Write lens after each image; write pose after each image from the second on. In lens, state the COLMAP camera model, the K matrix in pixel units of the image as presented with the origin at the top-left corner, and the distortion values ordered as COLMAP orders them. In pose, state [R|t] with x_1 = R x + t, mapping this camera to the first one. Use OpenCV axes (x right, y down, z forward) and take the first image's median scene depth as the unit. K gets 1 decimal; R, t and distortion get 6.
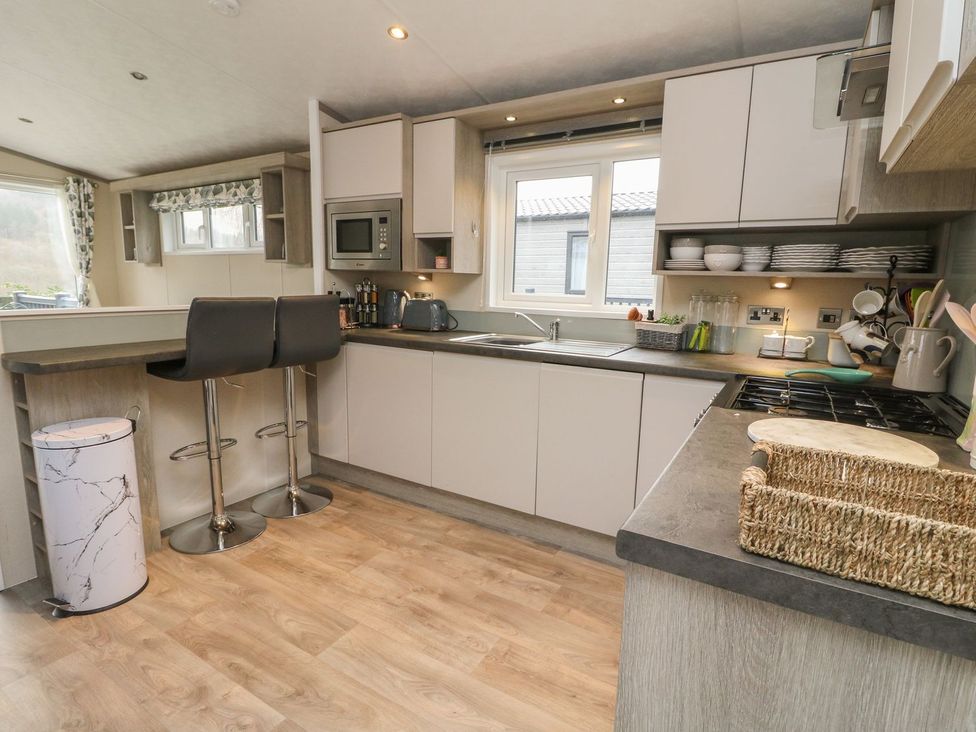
lens RADIAL K [[536.9, 0, 508.4], [0, 536.9, 348.5], [0, 0, 1]] dist [-0.009228, -0.004853]
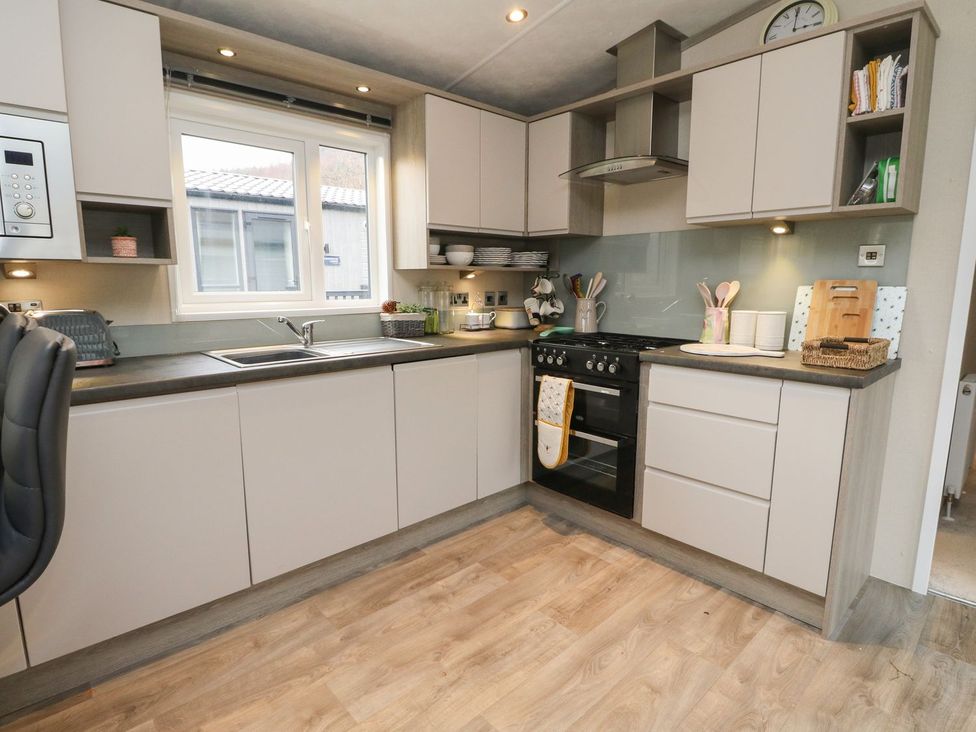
lens RADIAL K [[536.9, 0, 482.3], [0, 536.9, 352.1], [0, 0, 1]] dist [-0.009228, -0.004853]
pose [[0.261933, -0.144709, 0.954175, -0.198211], [0.133032, 0.984670, 0.112814, -0.019615], [-0.955873, 0.097386, 0.277168, 0.153904]]
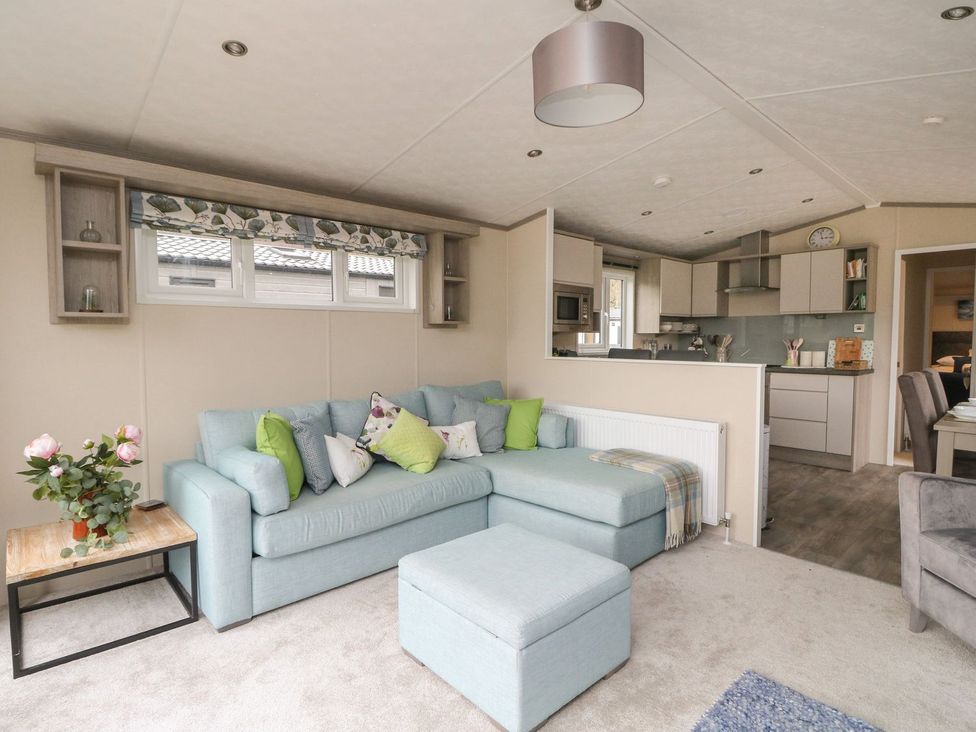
lens RADIAL K [[536.9, 0, 486.2], [0, 536.9, 363.7], [0, 0, 1]] dist [-0.009228, -0.004853]
pose [[0.251790, -0.055841, 0.966170, -0.619320], [0.141381, 0.989746, 0.020359, -0.043967], [-0.957399, 0.131471, 0.257103, 0.306237]]
